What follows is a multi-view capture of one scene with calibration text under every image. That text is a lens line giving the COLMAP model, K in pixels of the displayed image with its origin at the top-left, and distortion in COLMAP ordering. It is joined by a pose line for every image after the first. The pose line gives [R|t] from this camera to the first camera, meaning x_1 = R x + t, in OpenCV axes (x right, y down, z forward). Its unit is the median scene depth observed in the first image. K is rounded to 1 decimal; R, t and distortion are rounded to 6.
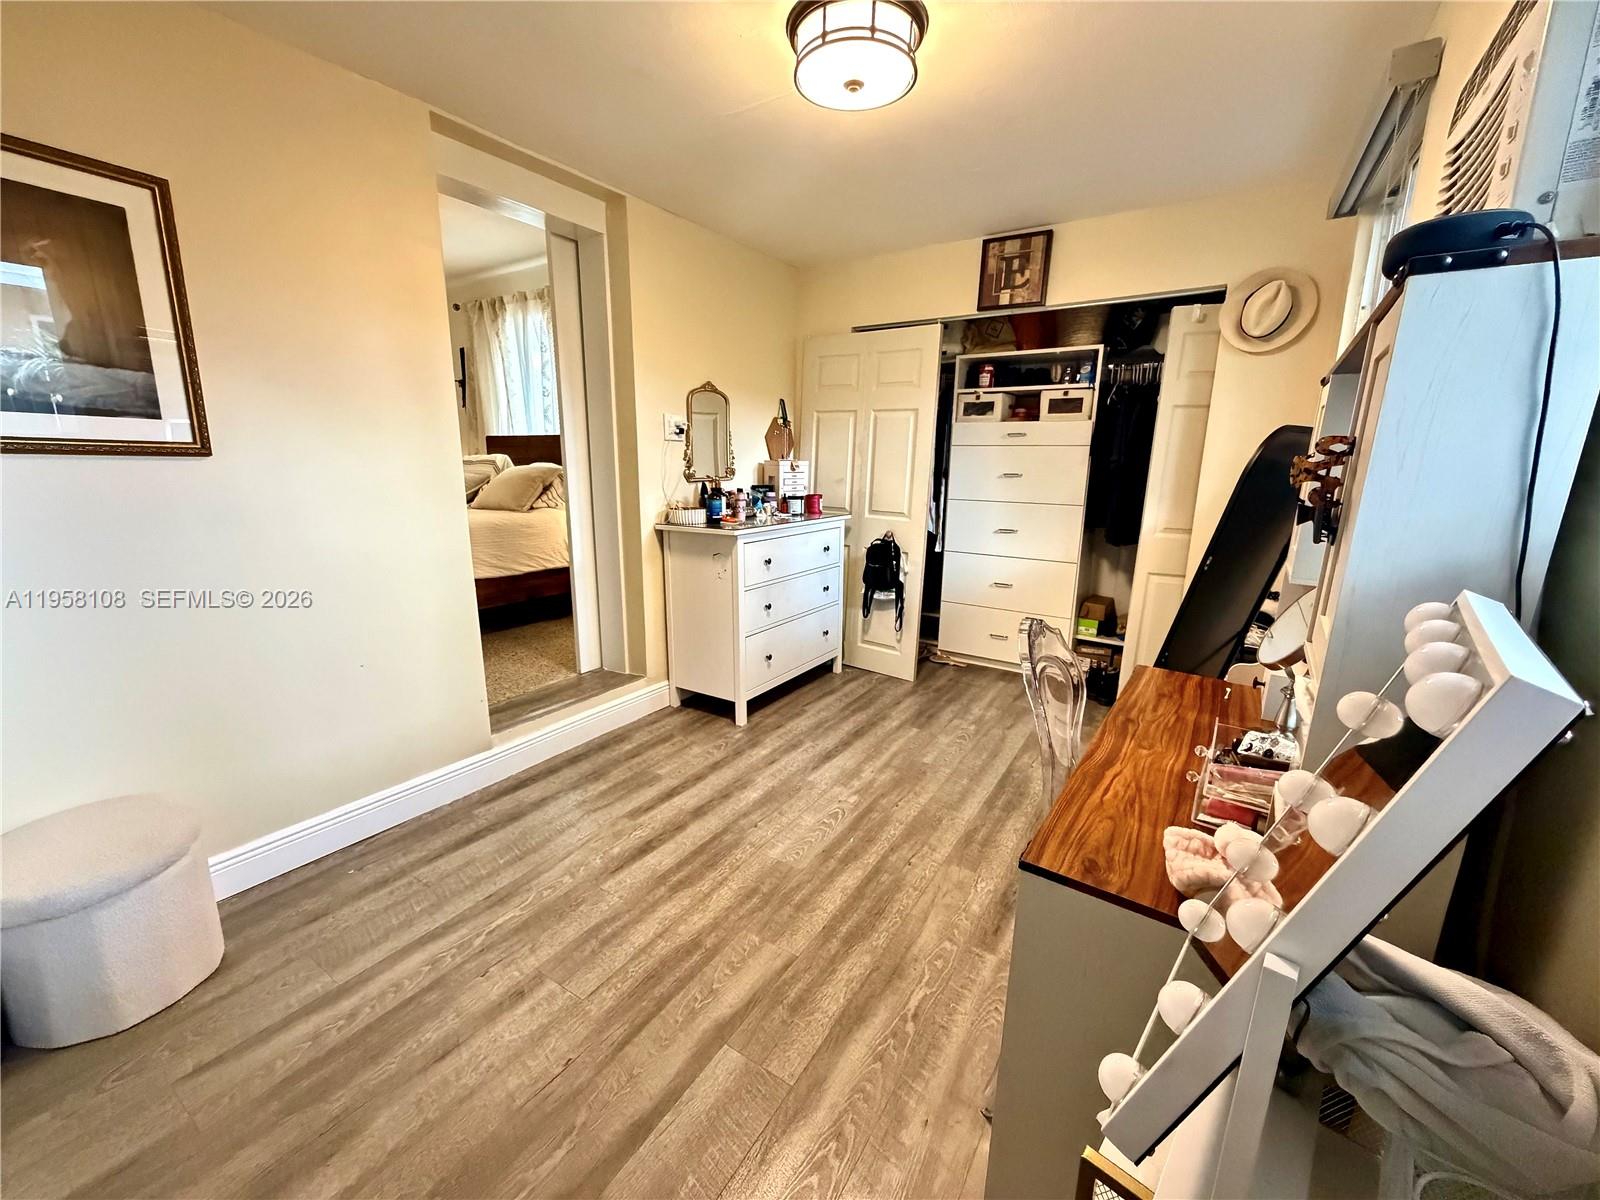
lens RADIAL K [[639.0, 0, 798.9], [0, 639.0, 604.9], [0, 0, 1]] dist [-0.001145, -0.000279]
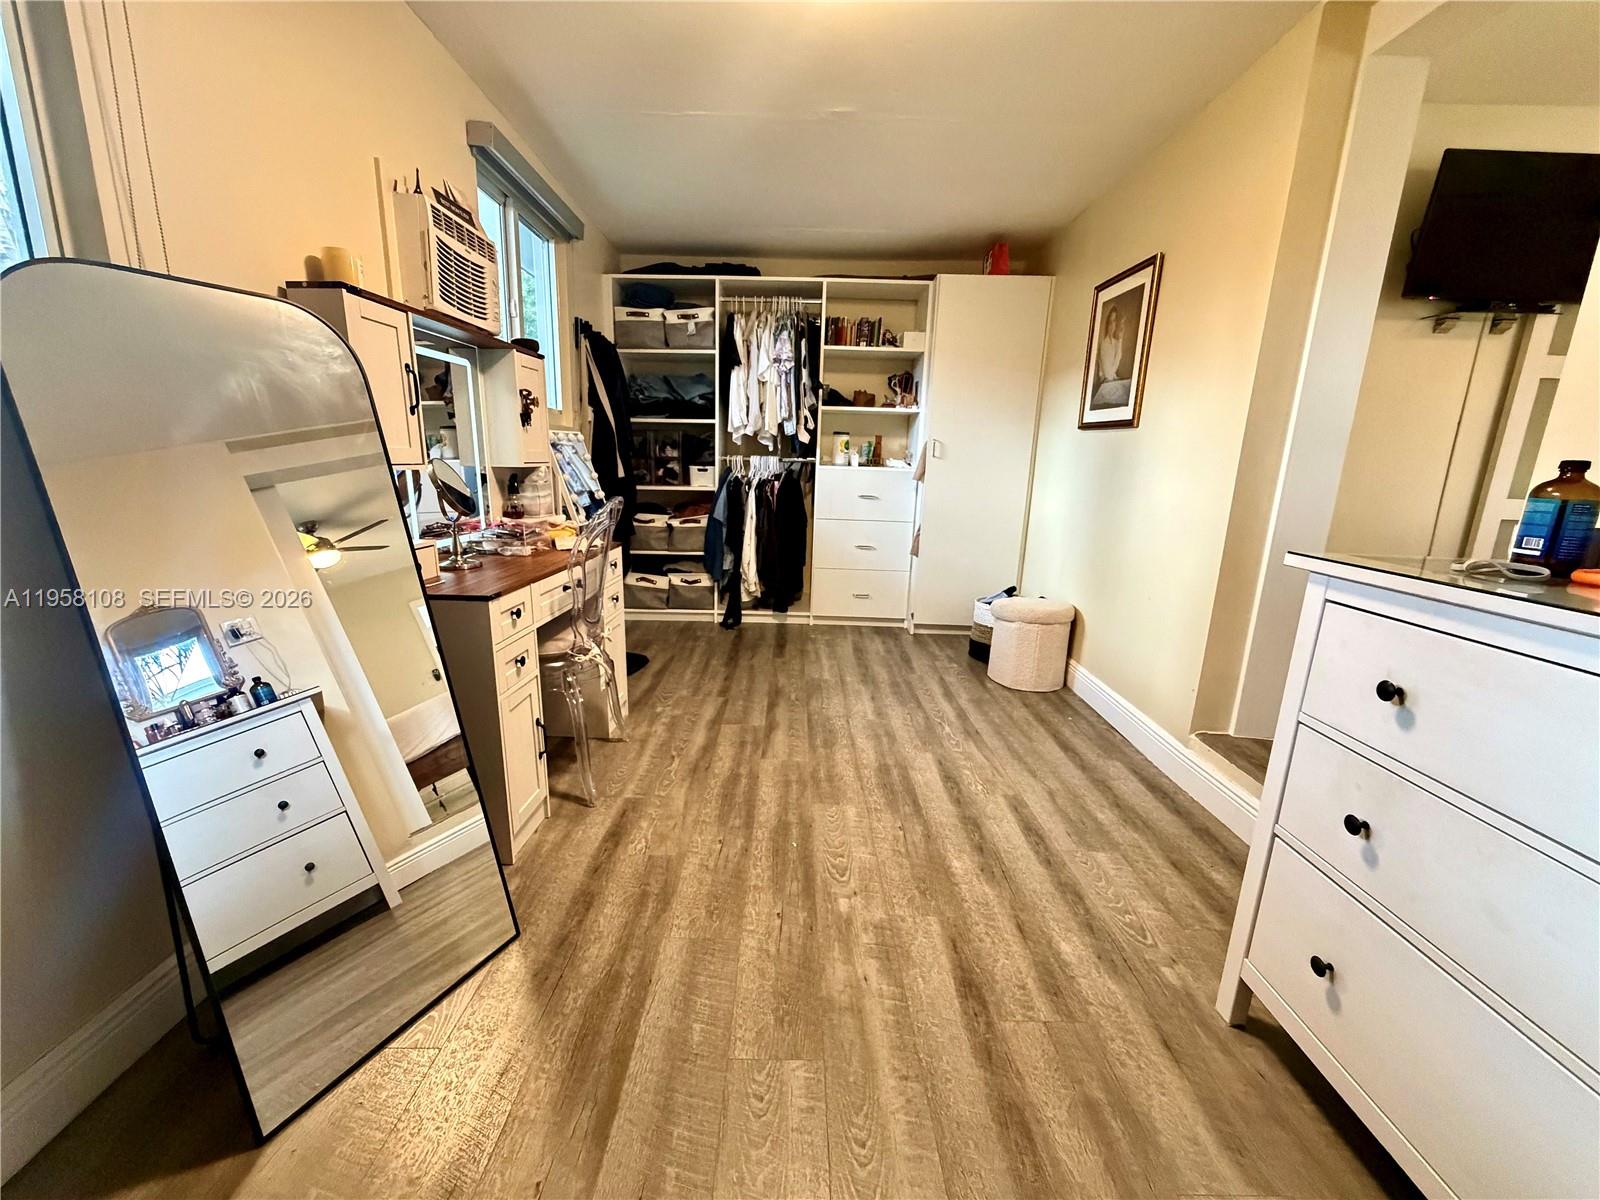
lens RADIAL K [[639.0, 0, 798.9], [0, 639.0, 604.9], [0, 0, 1]] dist [-0.001145, -0.000279]
pose [[-0.841064, 0.089145, -0.533539, 0.535201], [-0.157681, 0.903090, 0.399457, -0.279222], [0.517443, 0.420098, -0.745500, 1.597211]]
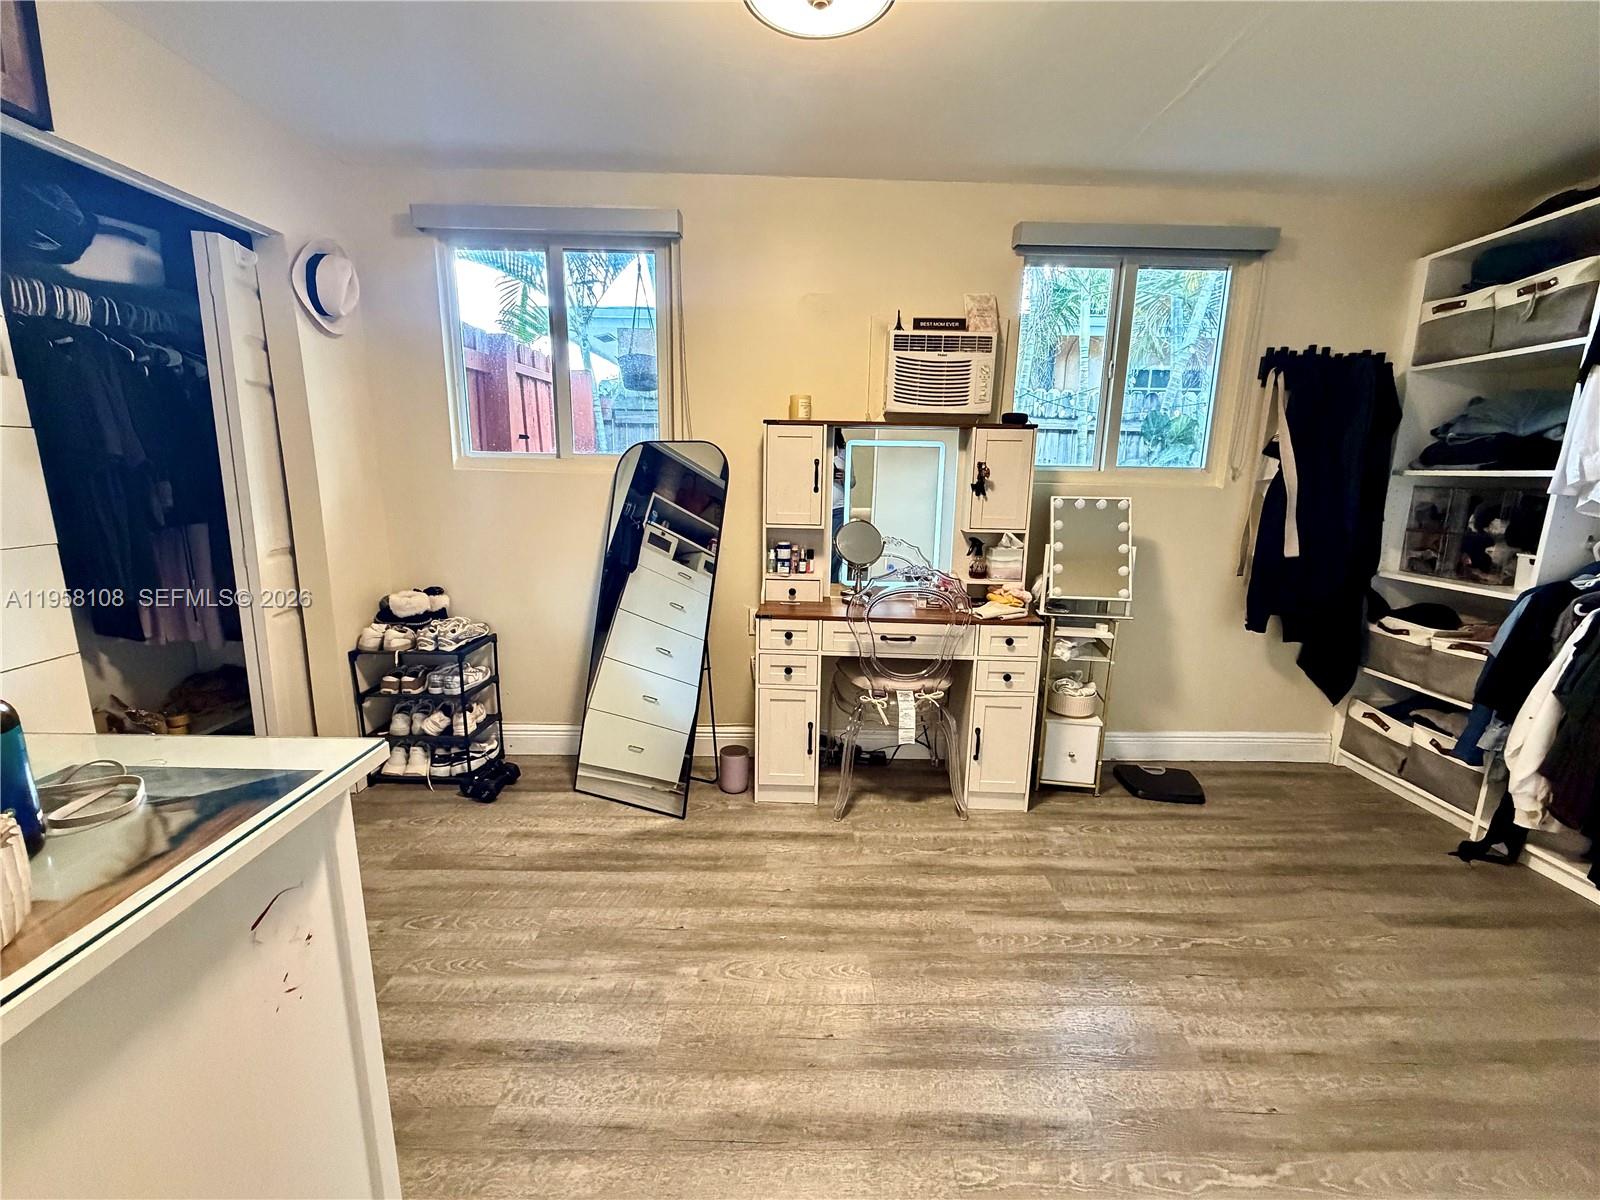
lens RADIAL K [[682.2, 0, 793.4], [0, 682.2, 606.7], [0, 0, 1]] dist [-0.001899, 0.000108]
pose [[-0.545505, -0.195094, 0.815084, -0.583325], [0.165933, 0.928138, 0.333207, -0.329110], [-0.821517, 0.317016, -0.473931, 1.346060]]
